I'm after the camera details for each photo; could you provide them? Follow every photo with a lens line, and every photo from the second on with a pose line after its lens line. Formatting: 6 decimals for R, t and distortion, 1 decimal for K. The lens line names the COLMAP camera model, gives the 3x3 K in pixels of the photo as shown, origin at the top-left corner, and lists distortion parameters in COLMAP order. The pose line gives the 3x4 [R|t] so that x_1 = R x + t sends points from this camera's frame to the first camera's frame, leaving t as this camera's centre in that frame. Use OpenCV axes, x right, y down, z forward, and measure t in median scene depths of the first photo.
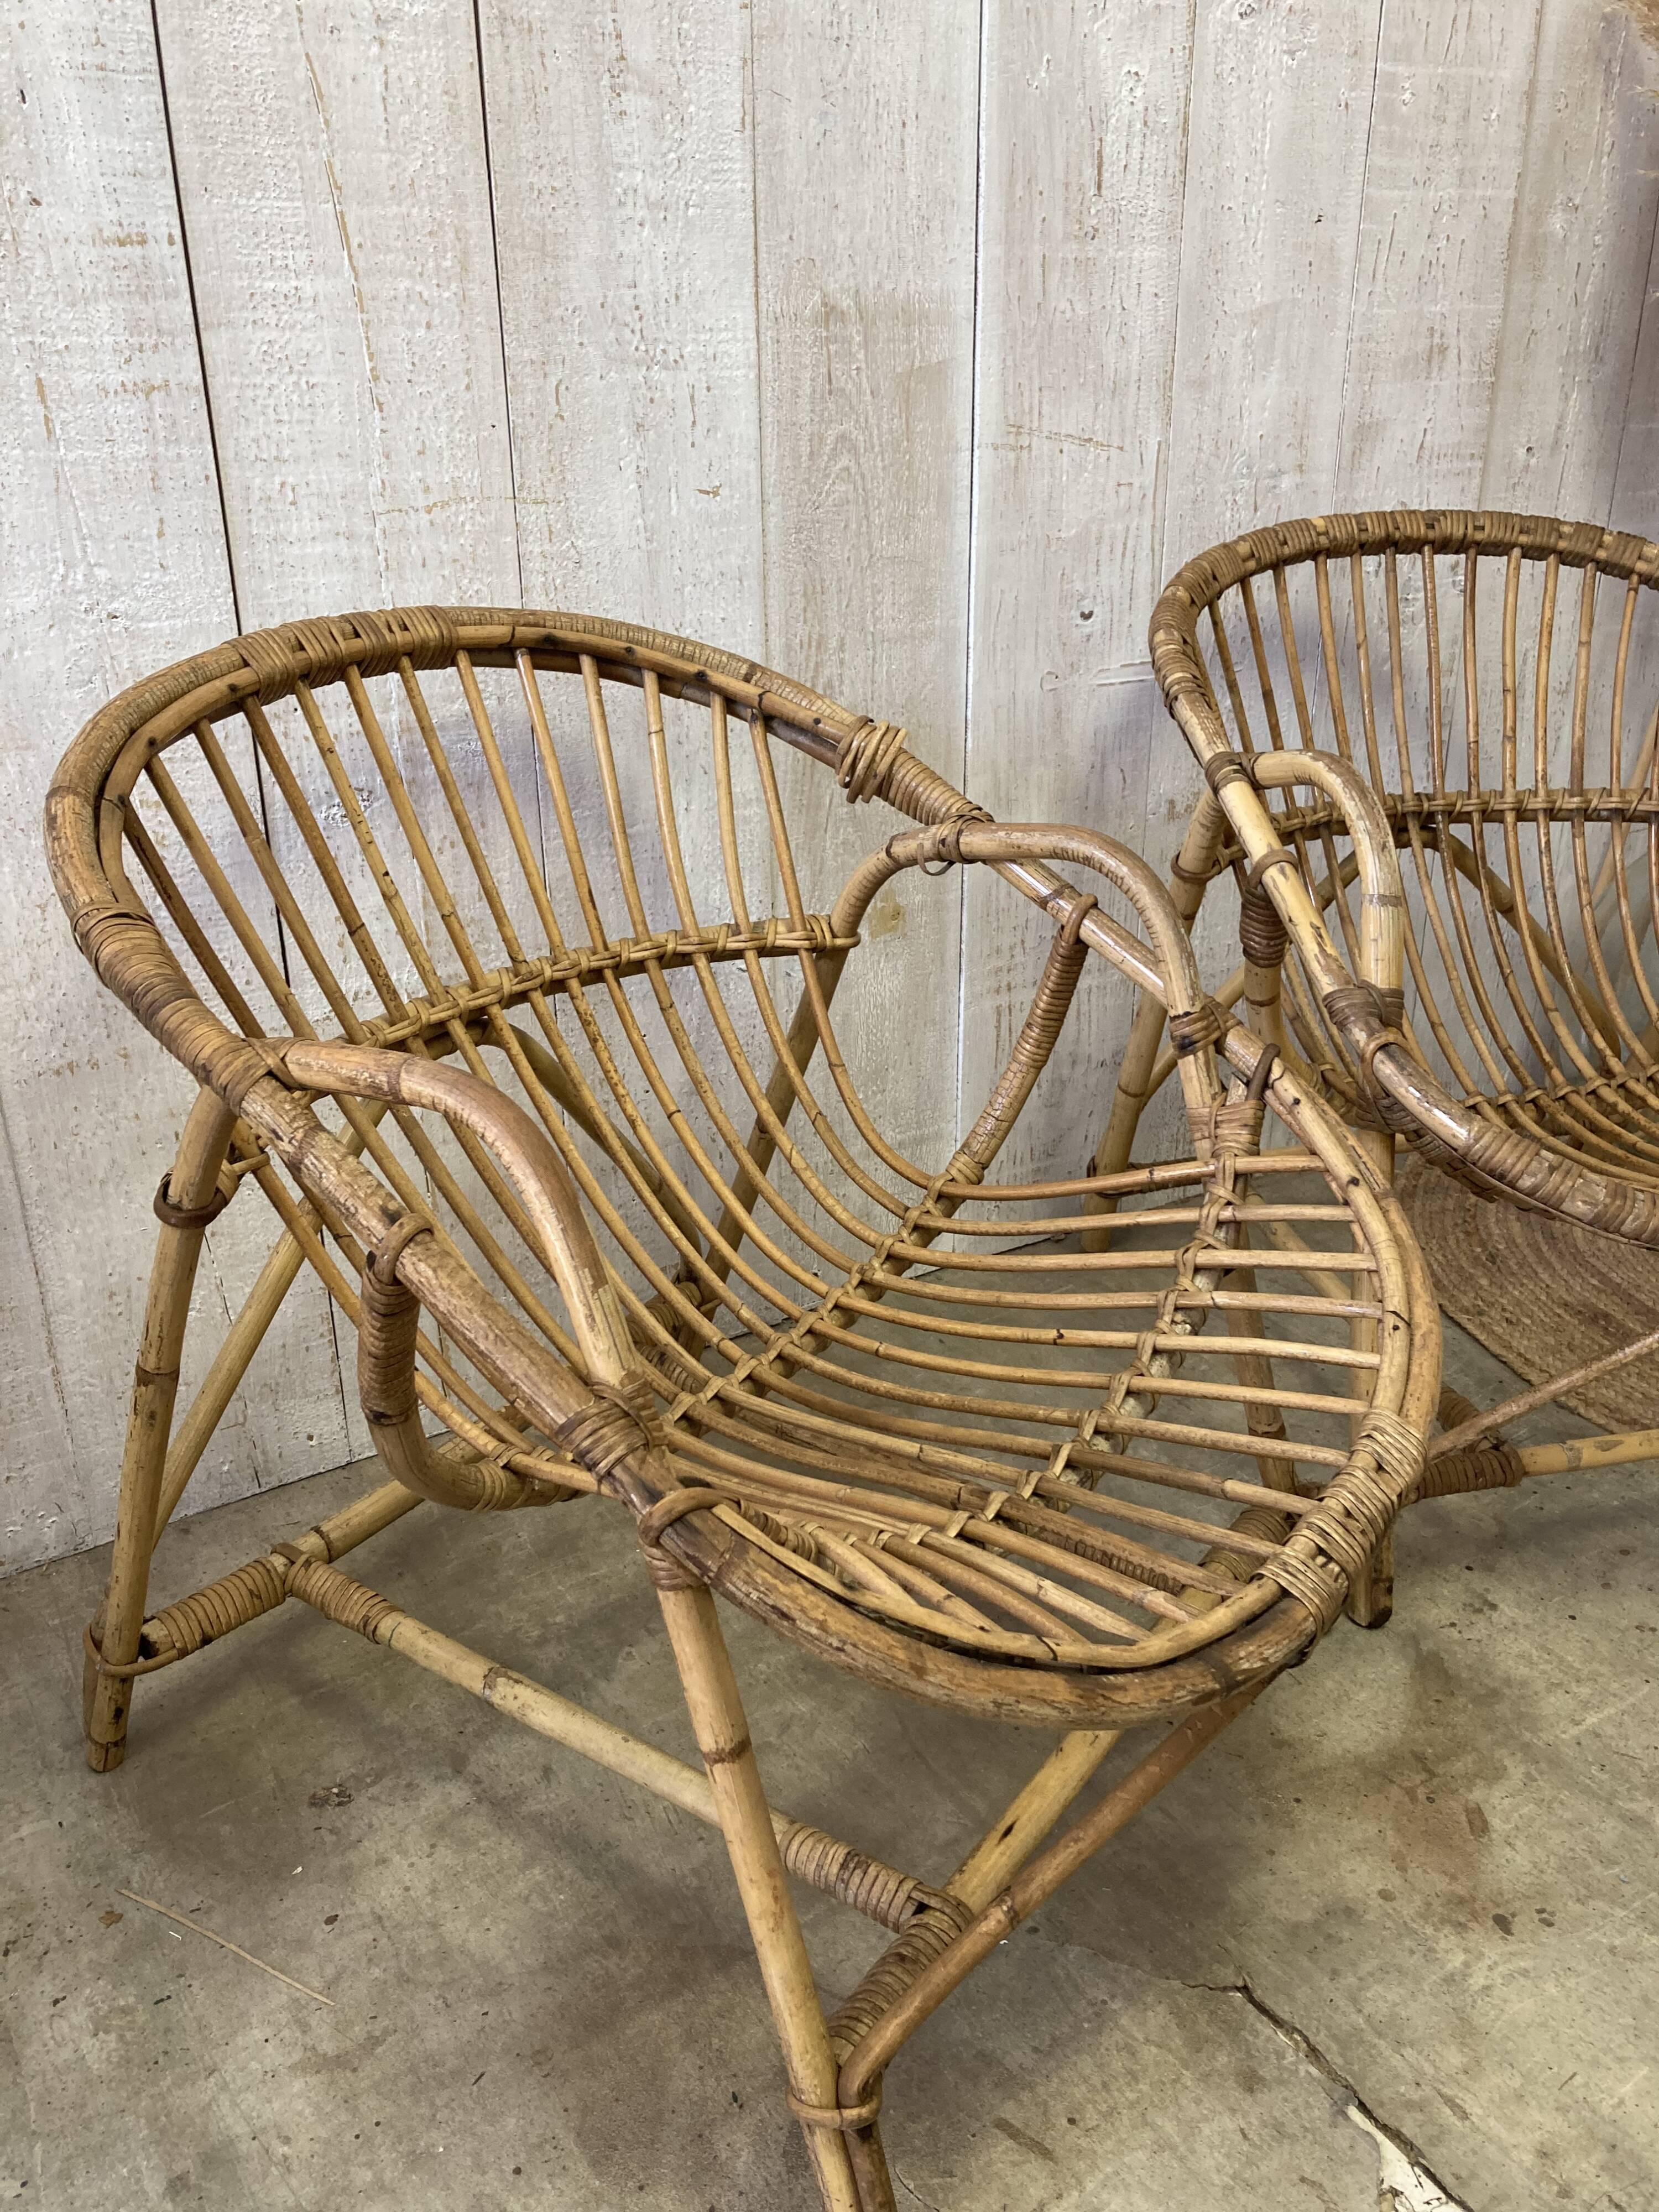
lens RADIAL K [[1831.1, 0, 835.3], [0, 1831.1, 1119.2], [0, 0, 1]] dist [0.017396, 0.003980]
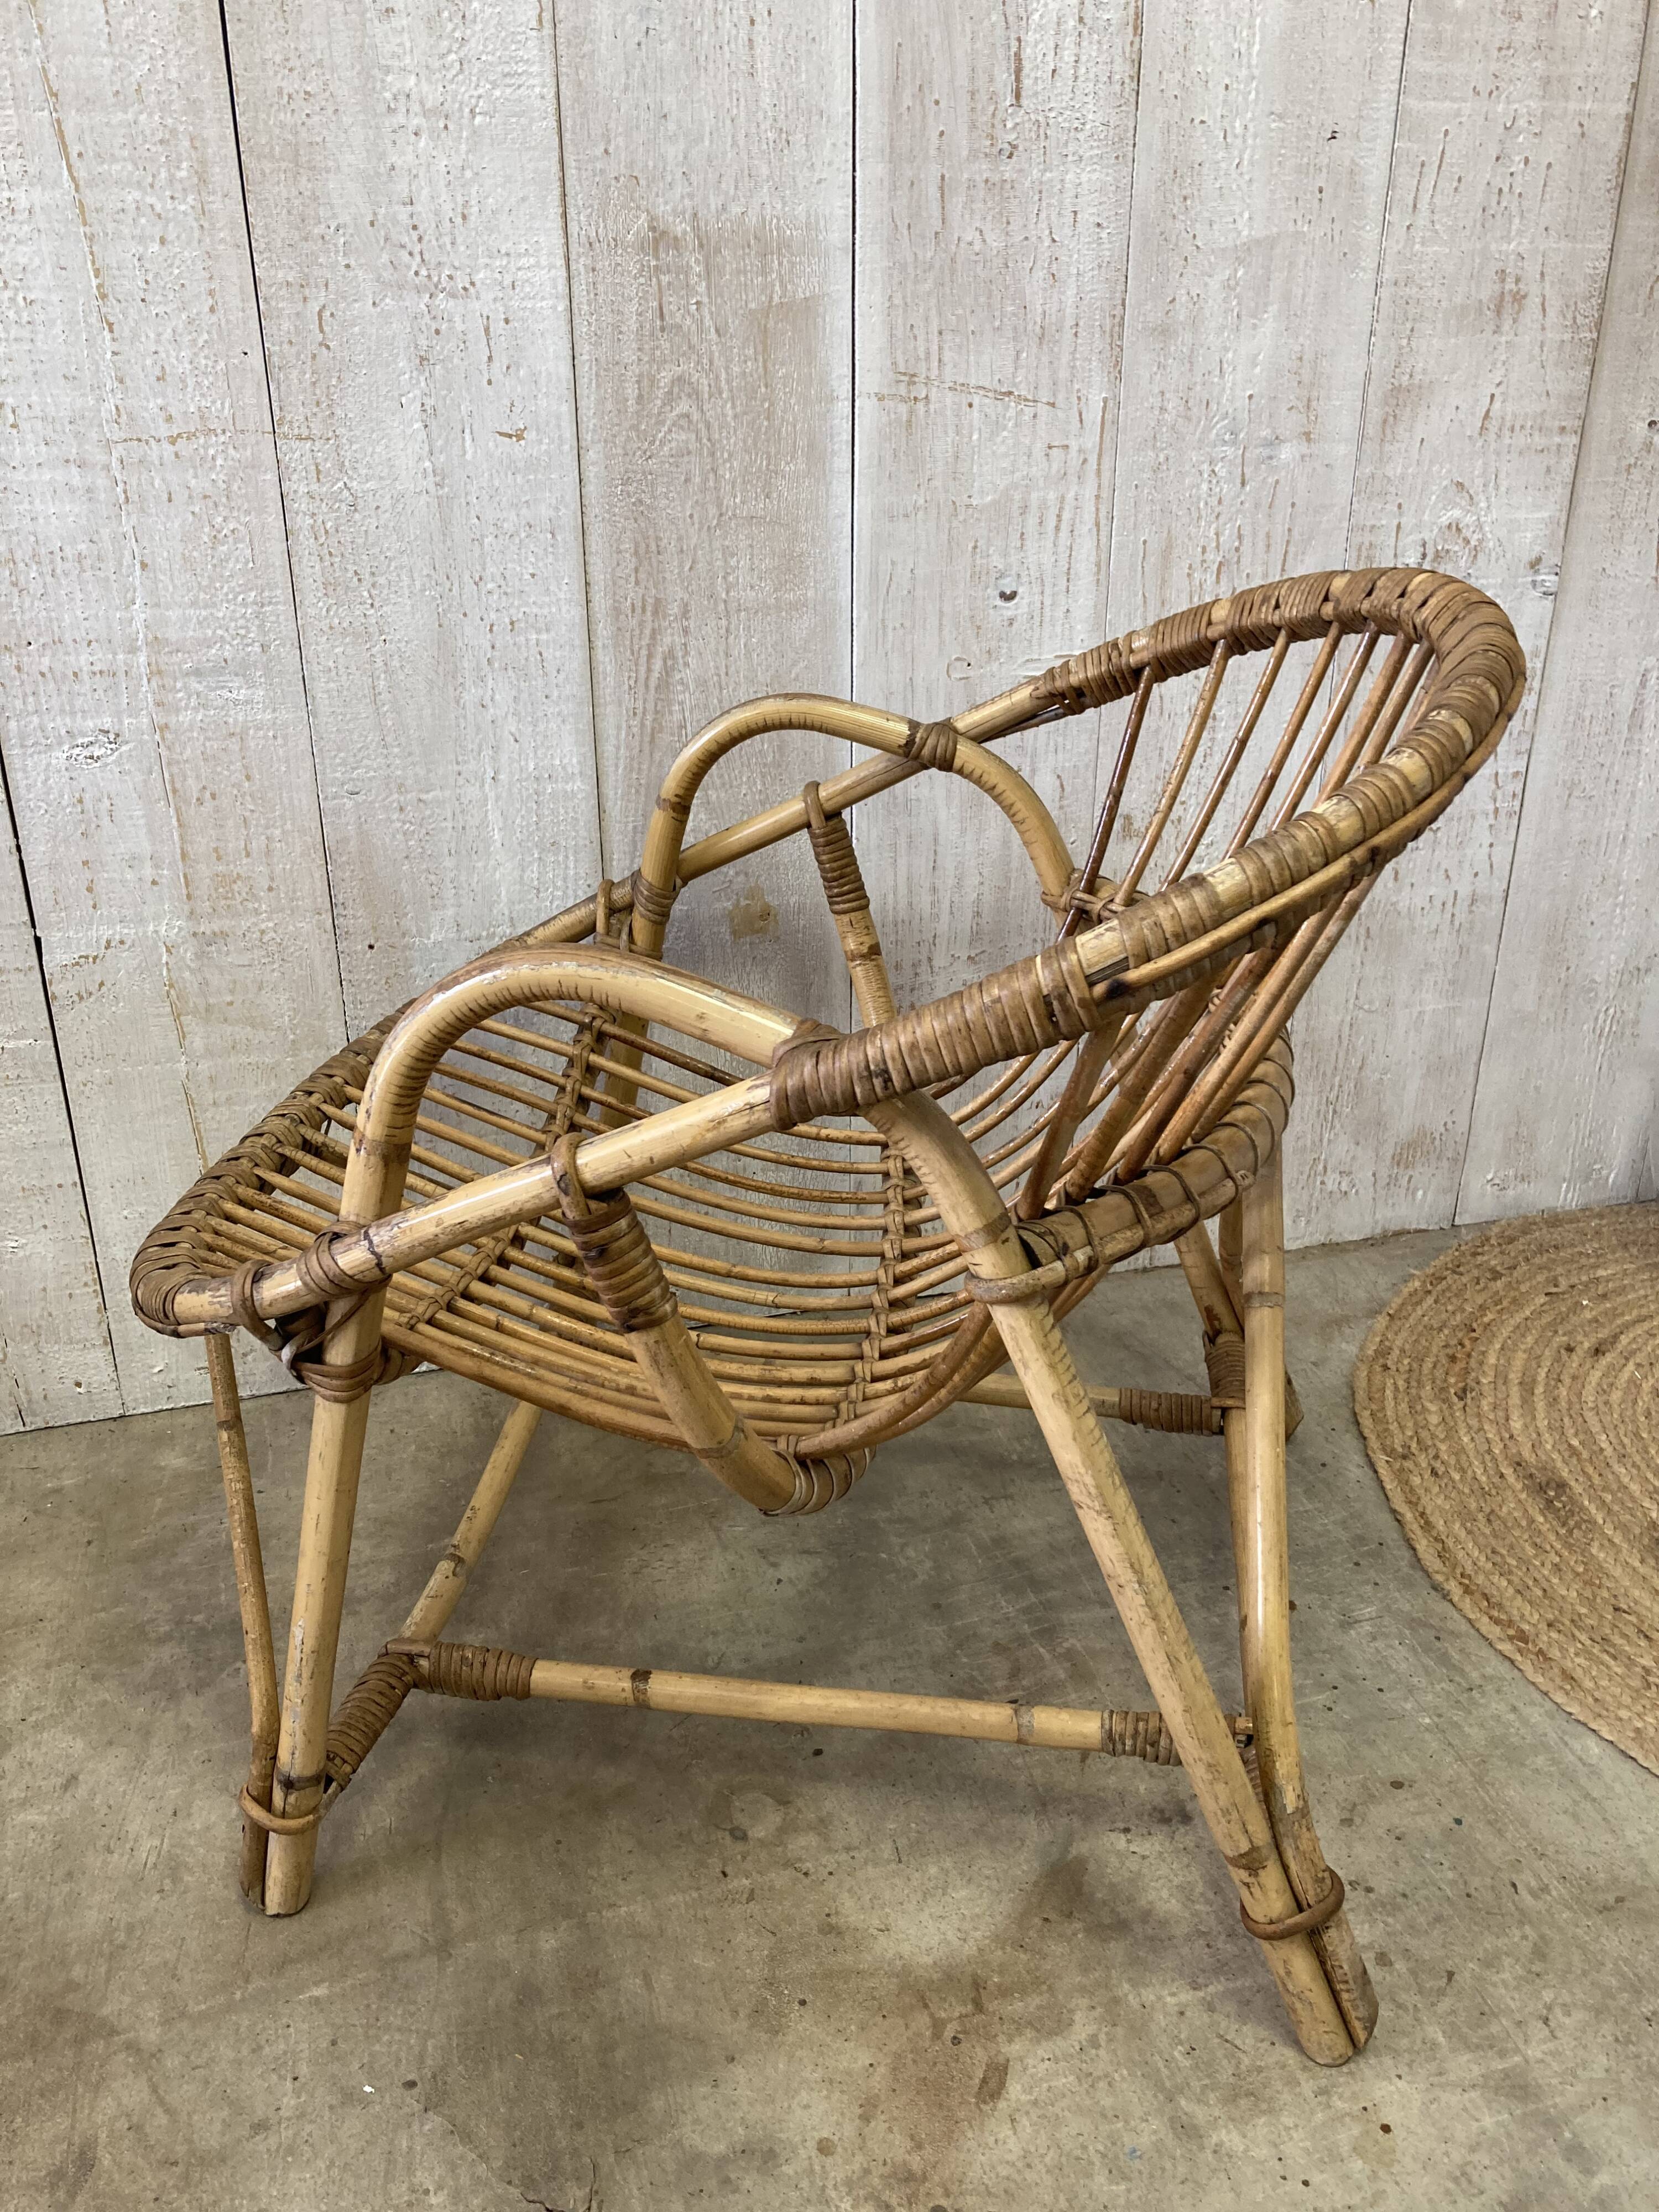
lens RADIAL K [[1831.1, 0, 845.9], [0, 1831.1, 1119.8], [0, 0, 1]] dist [0.017396, 0.003980]
pose [[0.961777, 0.124877, -0.243703, 0.375263], [-0.120697, 0.992171, 0.032073, -0.055326], [0.245800, -0.001433, 0.969319, 0.161689]]
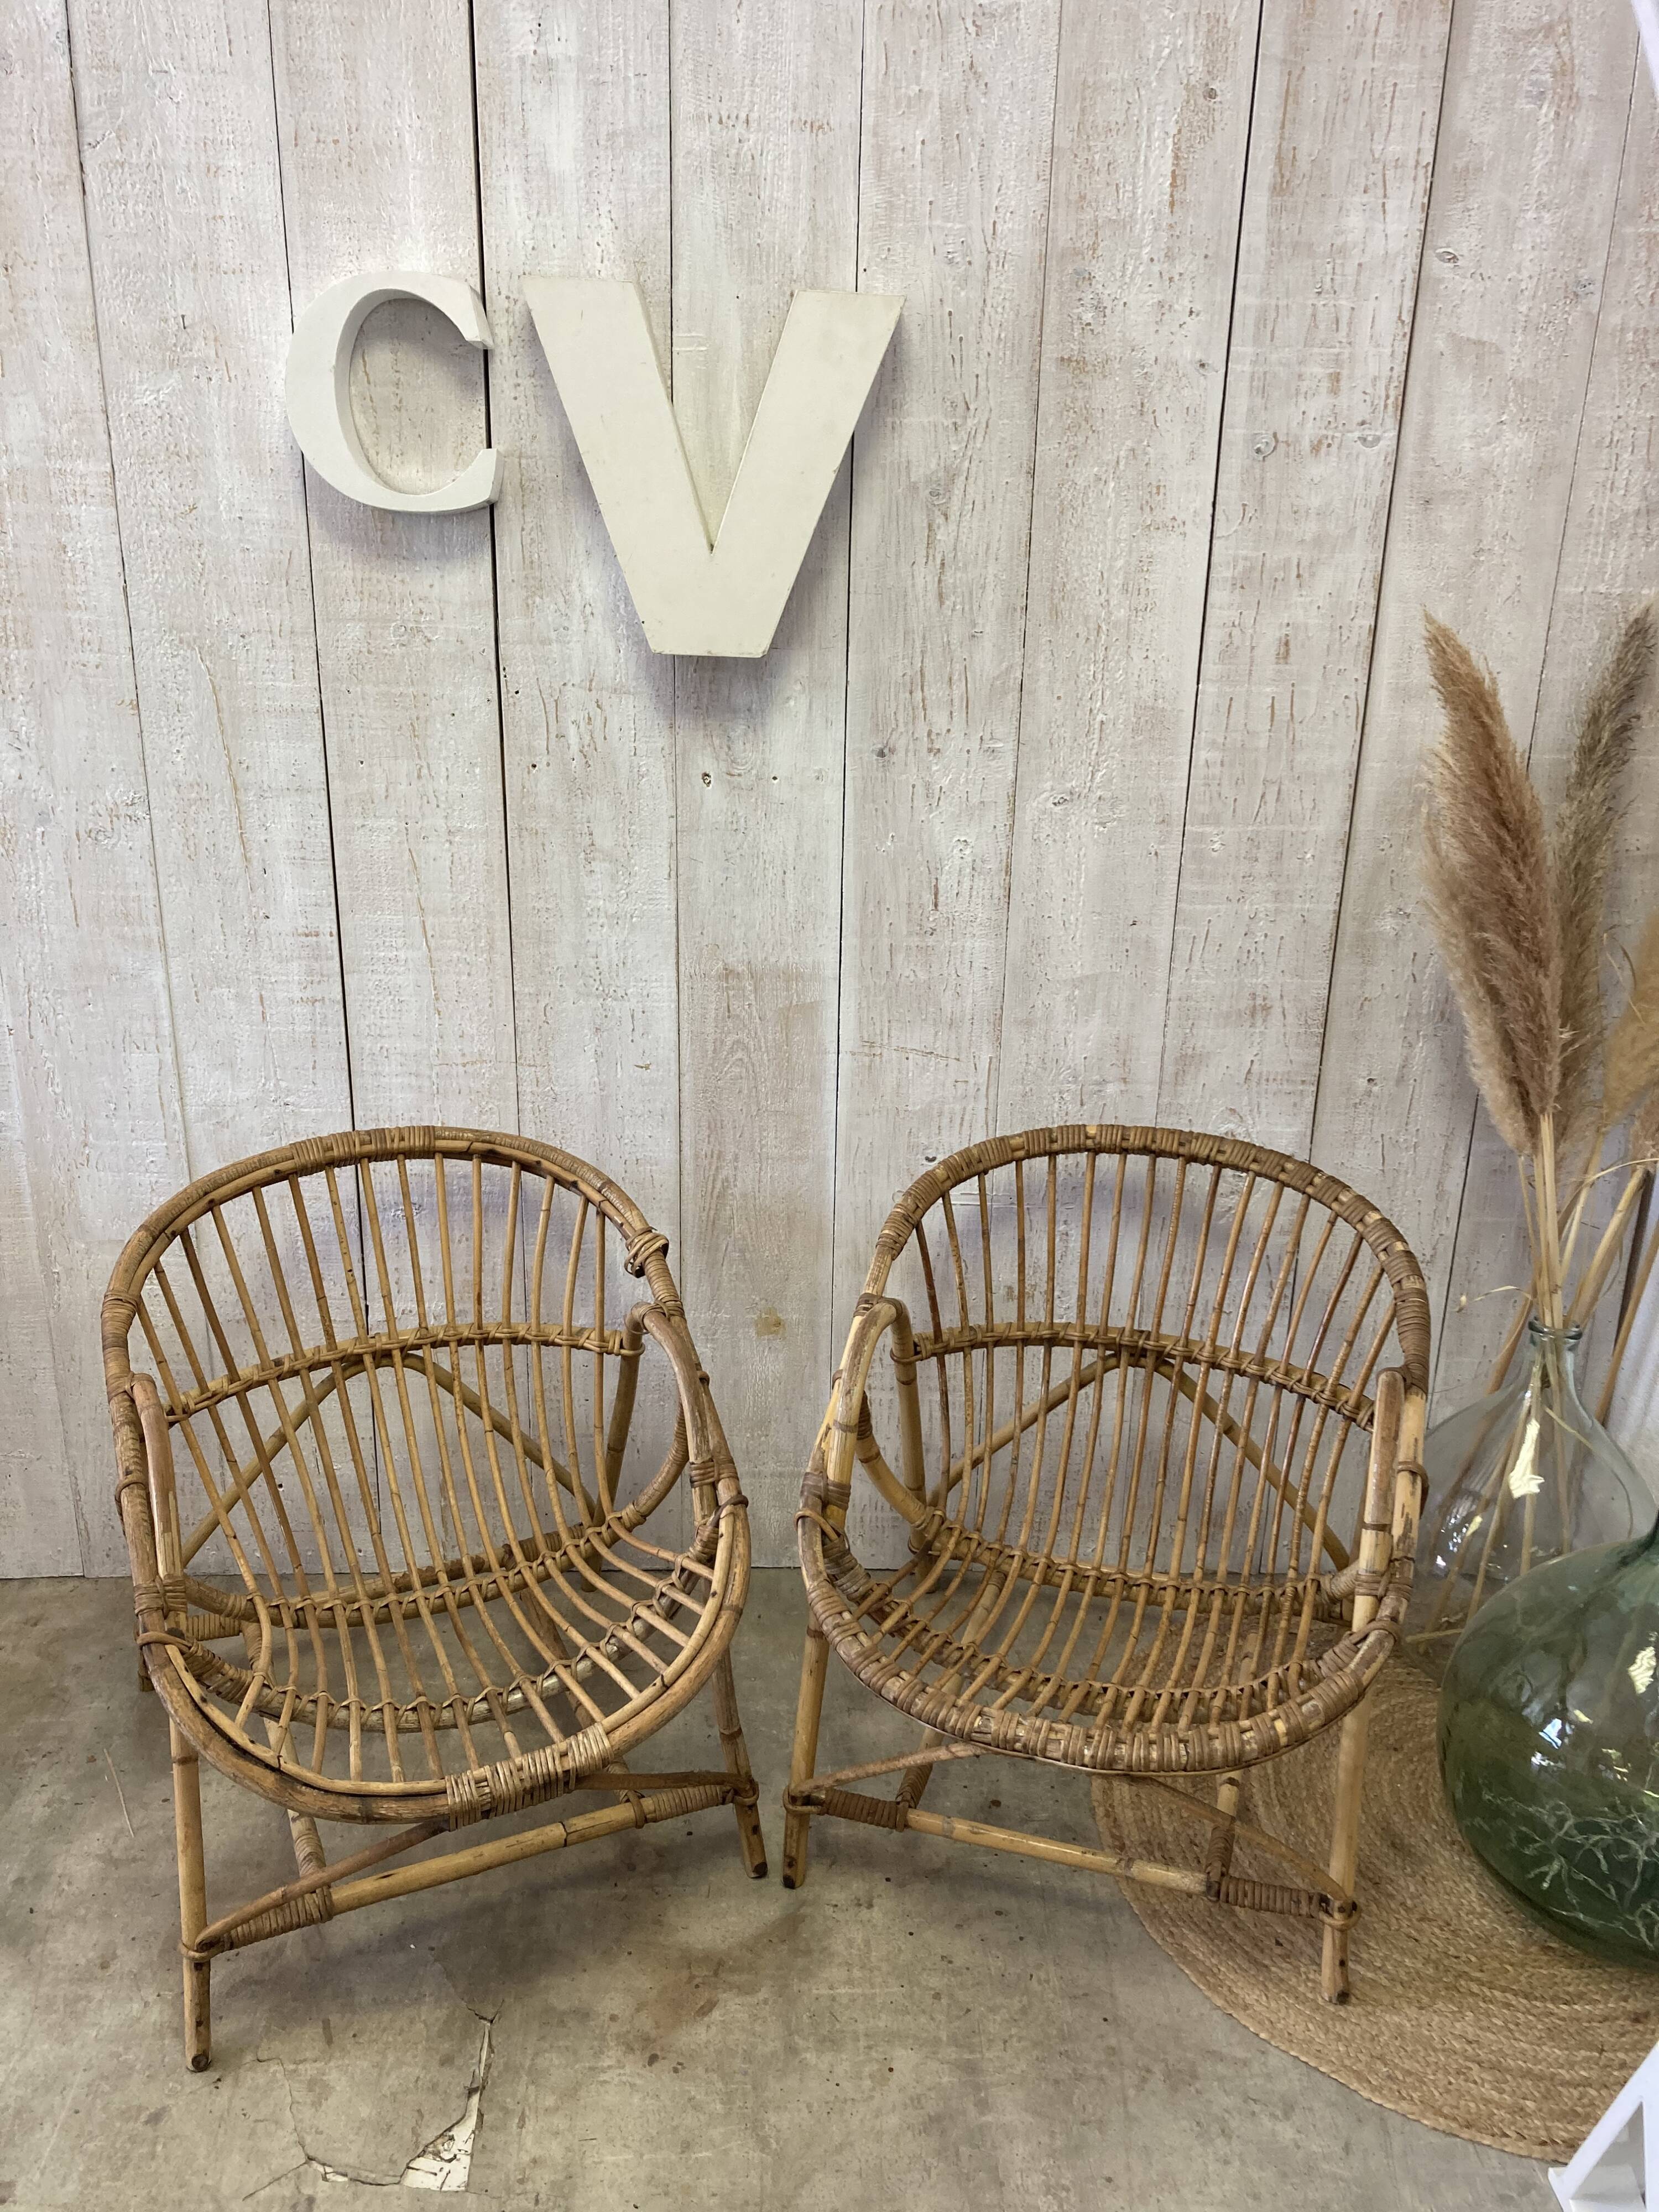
lens RADIAL K [[1831.1, 0, 822.4], [0, 1831.1, 1116.4], [0, 0, 1]] dist [0.017396, 0.003980]
pose [[0.864151, 0.196185, -0.463415, 0.892682], [-0.227170, 0.973789, -0.011364, -0.332111], [0.449039, 0.115094, 0.886068, -0.407739]]
